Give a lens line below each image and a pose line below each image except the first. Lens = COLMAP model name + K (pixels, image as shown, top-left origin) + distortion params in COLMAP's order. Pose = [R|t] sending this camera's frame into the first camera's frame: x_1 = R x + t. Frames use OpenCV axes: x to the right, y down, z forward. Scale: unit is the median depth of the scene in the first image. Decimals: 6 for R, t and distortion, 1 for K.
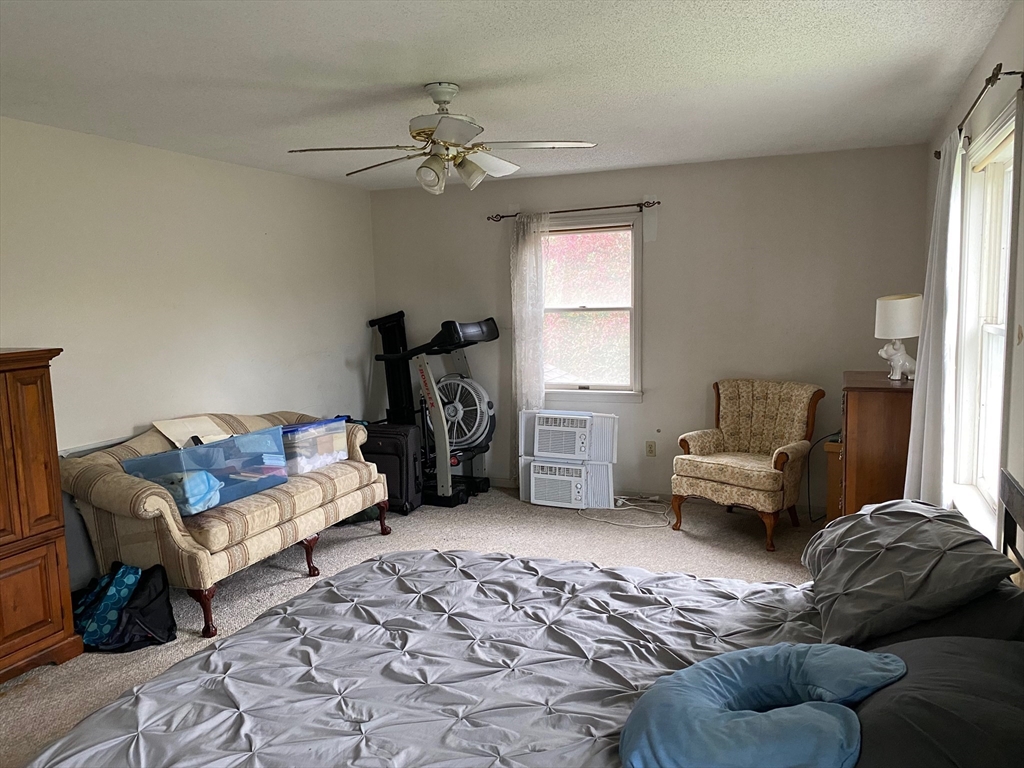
lens RADIAL K [[784.7, 0, 511.0], [0, 784.7, 384.4], [0, 0, 1]] dist [0.034399, -0.020025]
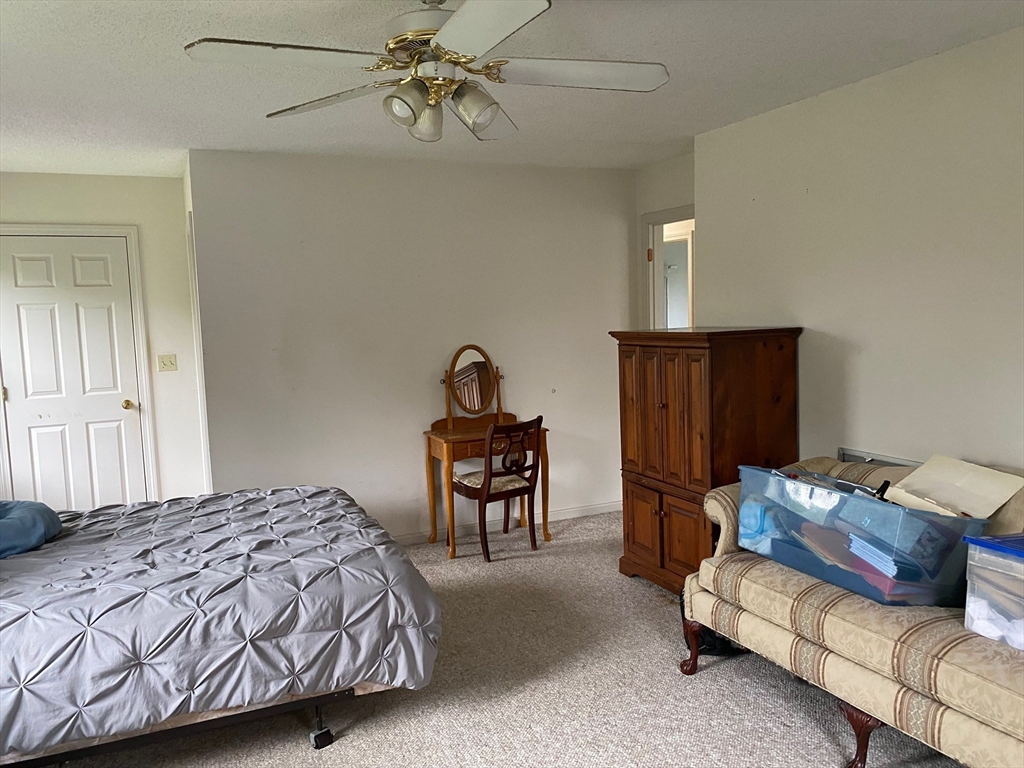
lens RADIAL K [[784.7, 0, 511.9], [0, 784.7, 381.6], [0, 0, 1]] dist [0.034399, -0.020025]
pose [[-0.666879, 0.119507, -0.735520, 0.332019], [-0.040600, 0.979763, 0.196002, -0.151224], [0.744059, 0.160572, -0.648531, 1.285764]]
